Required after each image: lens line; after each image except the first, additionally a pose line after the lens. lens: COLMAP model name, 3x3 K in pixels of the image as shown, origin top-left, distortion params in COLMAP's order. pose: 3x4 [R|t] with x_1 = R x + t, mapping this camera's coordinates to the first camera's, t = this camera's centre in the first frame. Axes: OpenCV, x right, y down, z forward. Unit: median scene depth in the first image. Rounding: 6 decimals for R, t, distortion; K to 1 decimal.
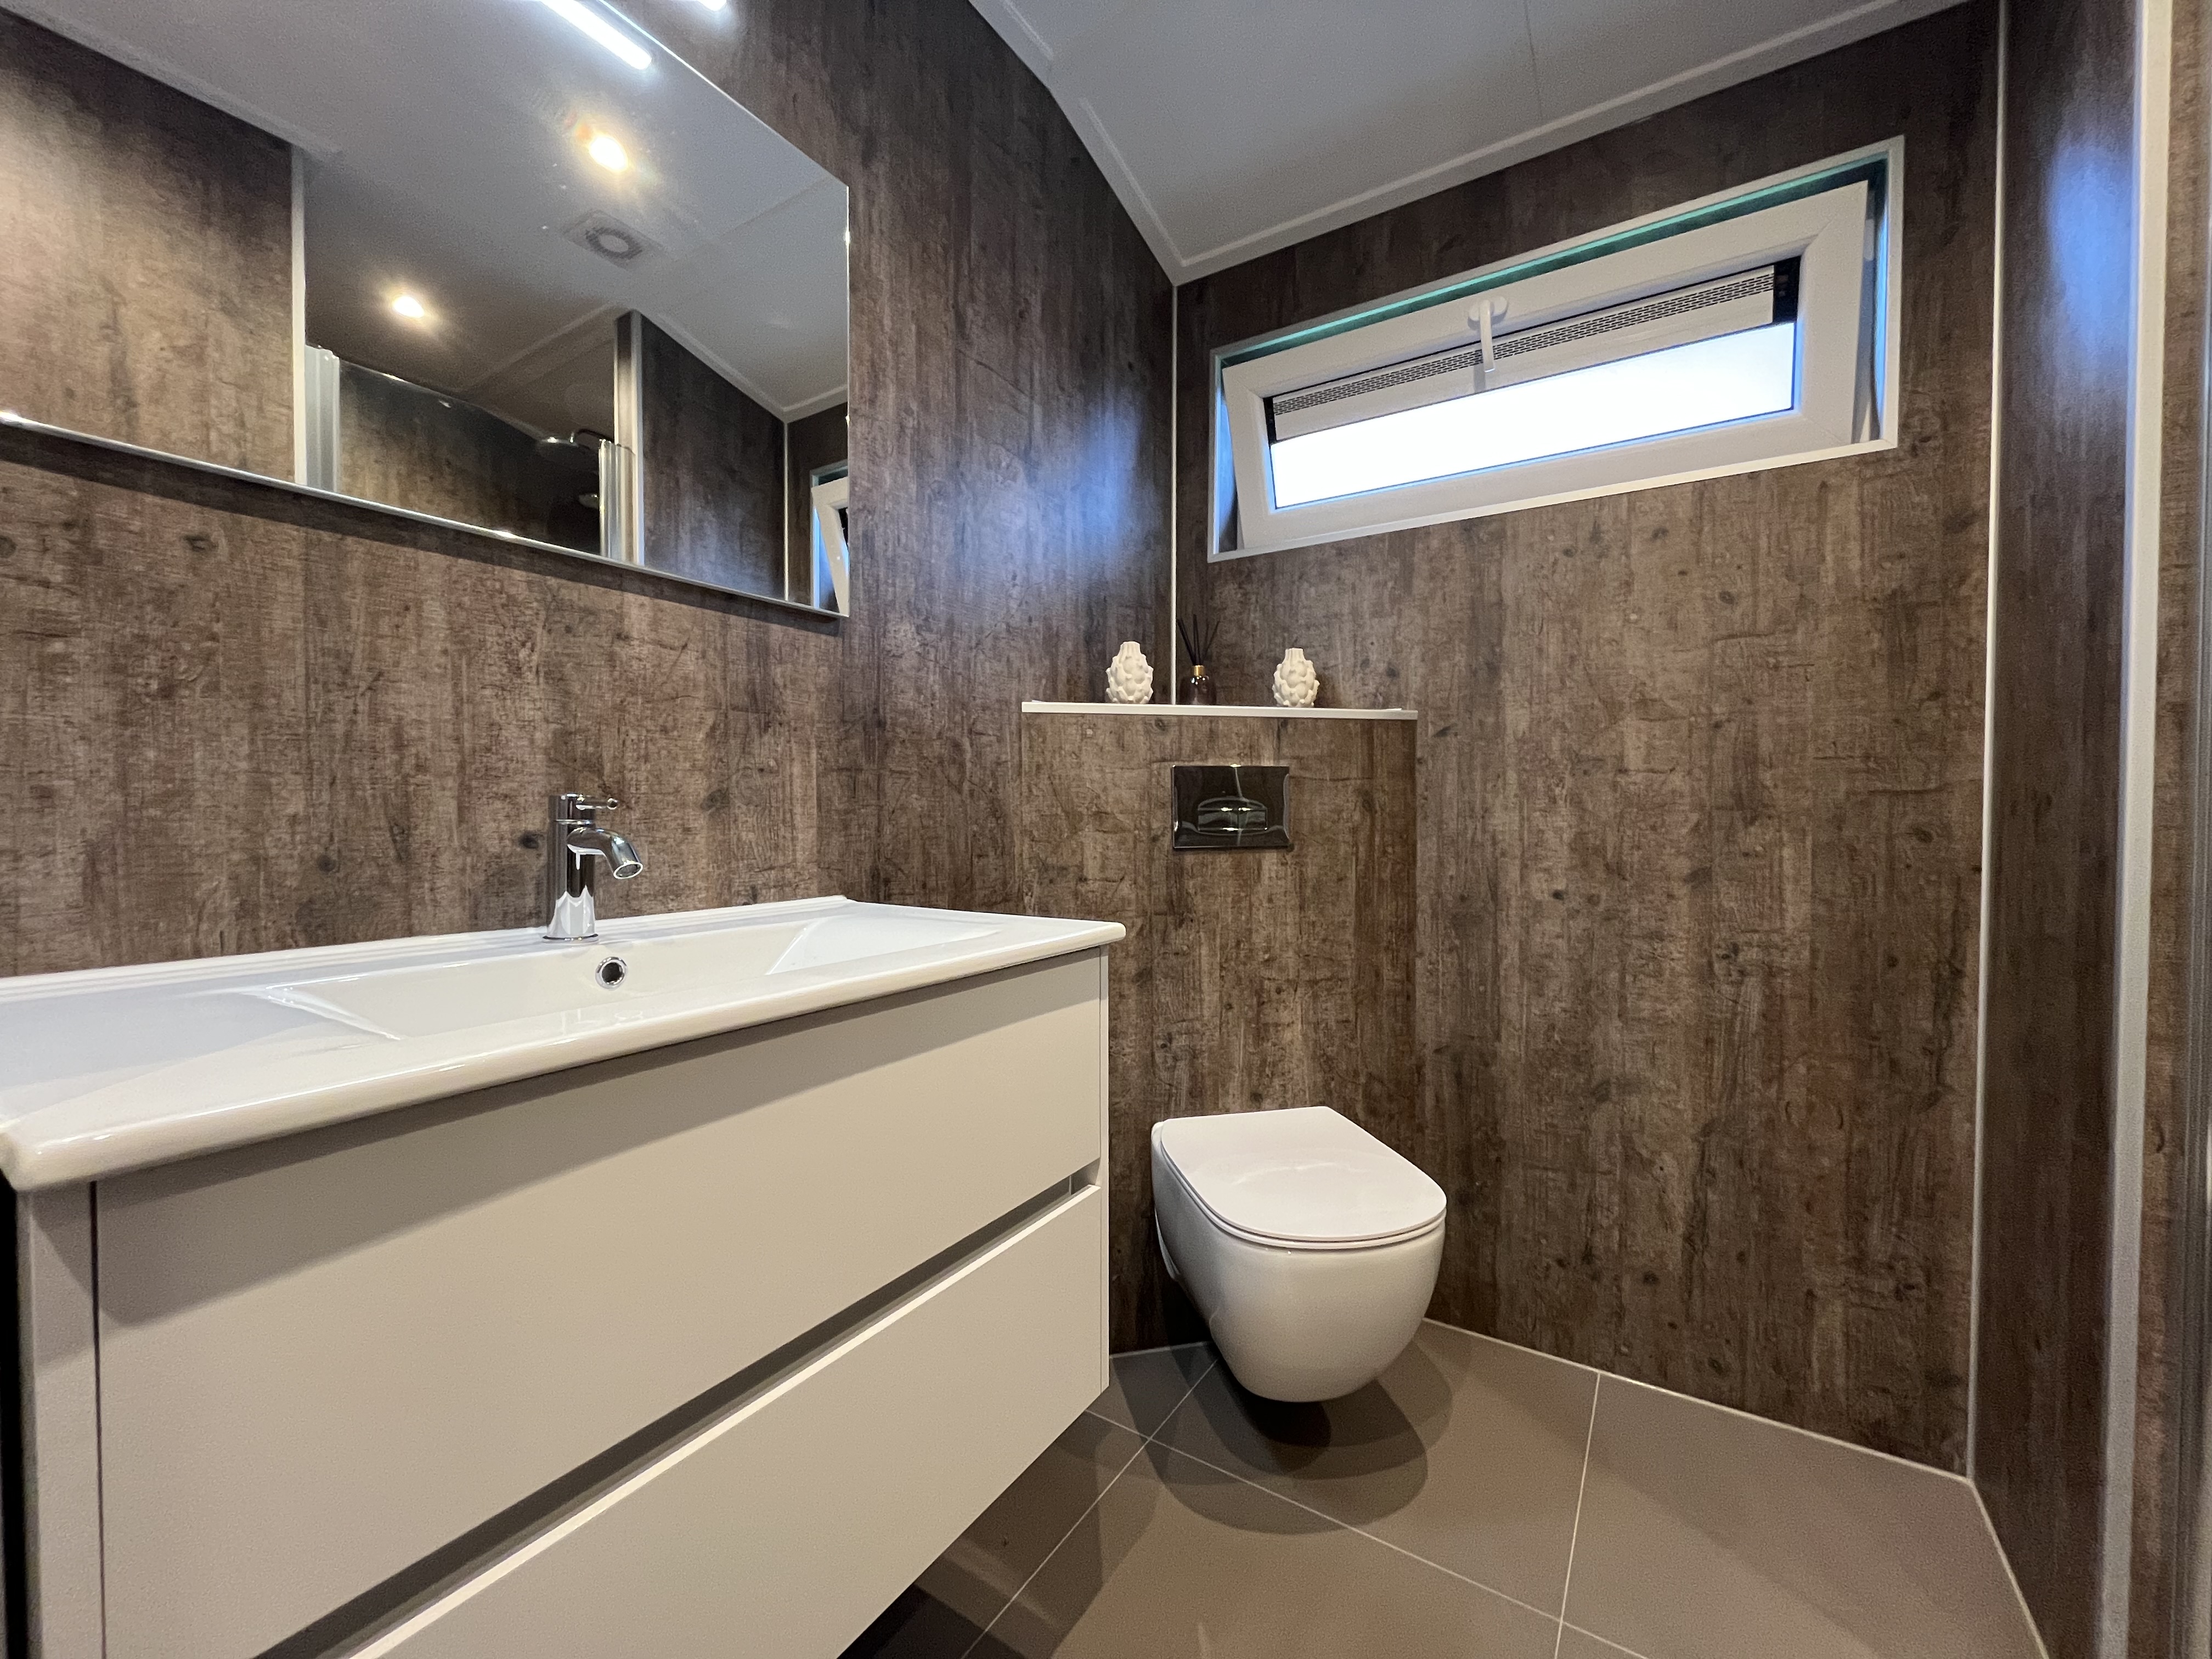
lens RADIAL K [[887.7, 0, 1103.8], [0, 887.7, 824.9], [0, 0, 1]] dist [-0.004319, -0.001028]
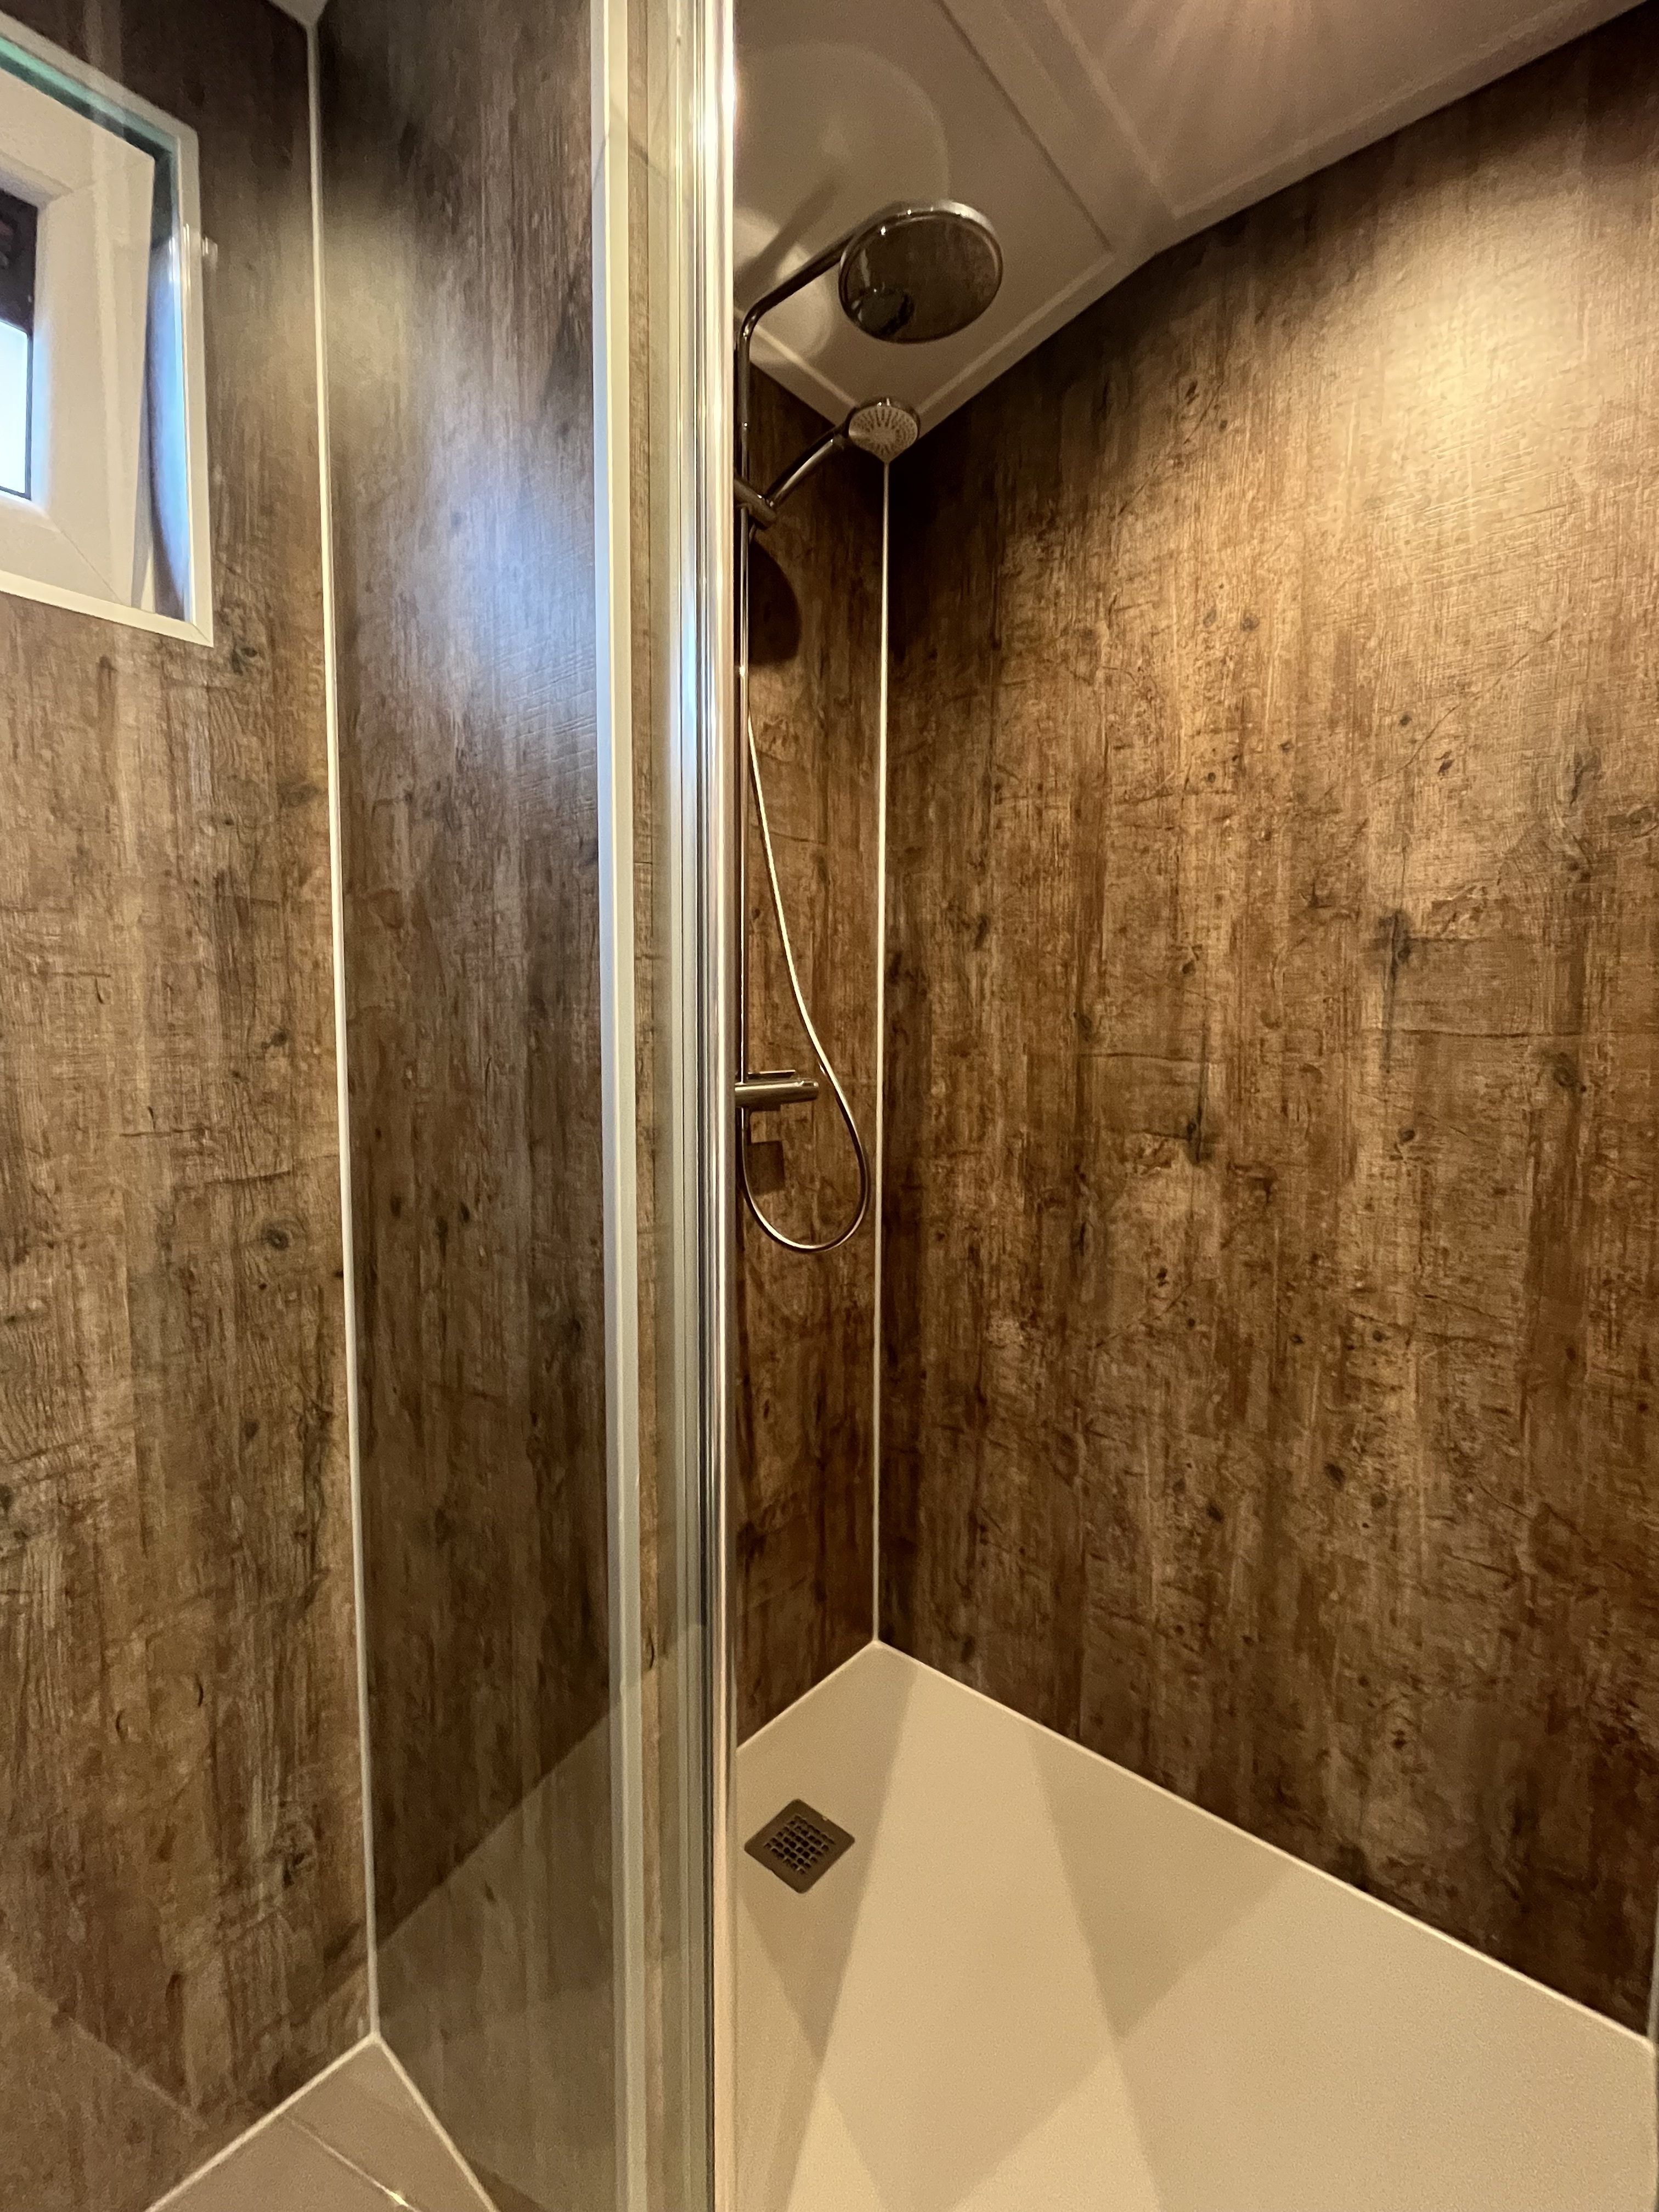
lens RADIAL K [[961.2, 0, 826.0], [0, 961.2, 1101.9], [0, 0, 1]] dist [-0.001770, -0.000271]
pose [[0.125125, -0.077714, 0.989093, 0.239256], [0.011787, 0.996974, 0.076842, -0.146519], [-0.992071, 0.002044, 0.125662, 0.470426]]
